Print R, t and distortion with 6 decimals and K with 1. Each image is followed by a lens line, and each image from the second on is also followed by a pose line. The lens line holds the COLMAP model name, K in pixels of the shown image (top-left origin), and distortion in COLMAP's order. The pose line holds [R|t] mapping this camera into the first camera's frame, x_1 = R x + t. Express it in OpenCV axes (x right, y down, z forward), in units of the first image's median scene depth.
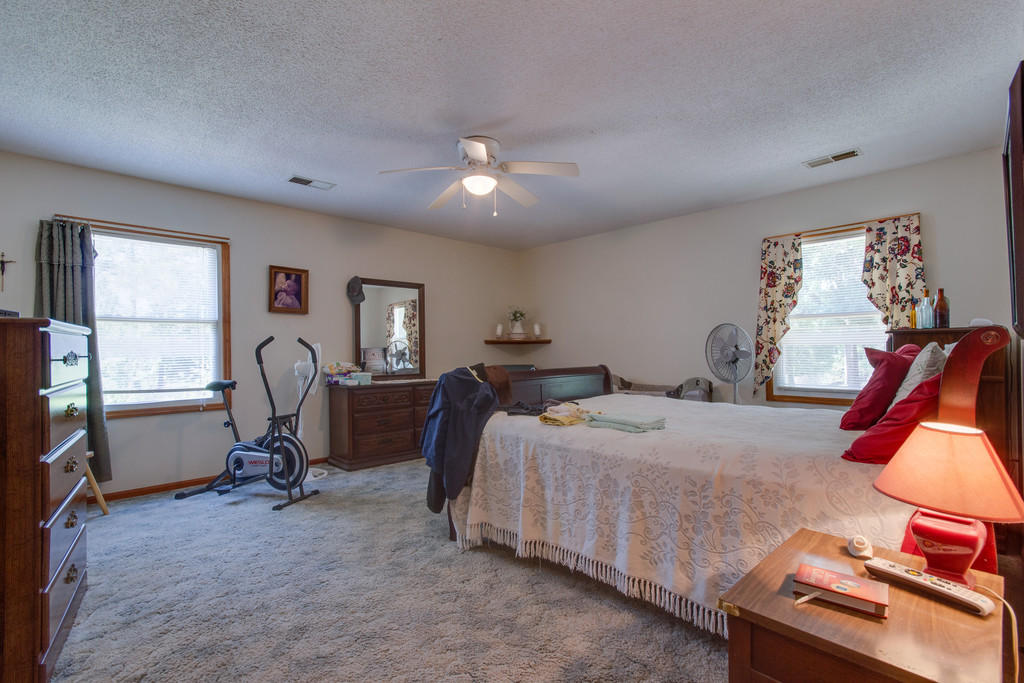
lens RADIAL K [[482.2, 0, 518.8], [0, 482.2, 348.4], [0, 0, 1]] dist [0.000014, 0.001543]
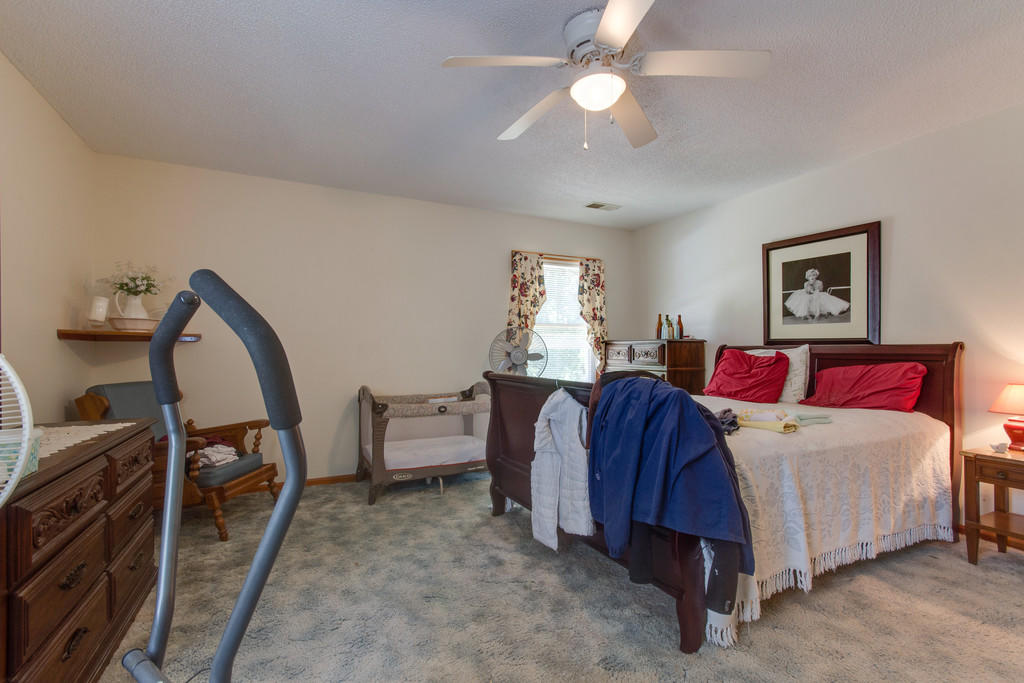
lens RADIAL K [[482.2, 0, 518.8], [0, 482.2, 348.4], [0, 0, 1]] dist [0.000014, 0.001543]
pose [[0.297274, 0.012854, 0.954706, -0.606814], [-0.003272, 0.999917, -0.012444, 0.007612], [-0.954786, 0.000575, 0.297292, 0.765614]]
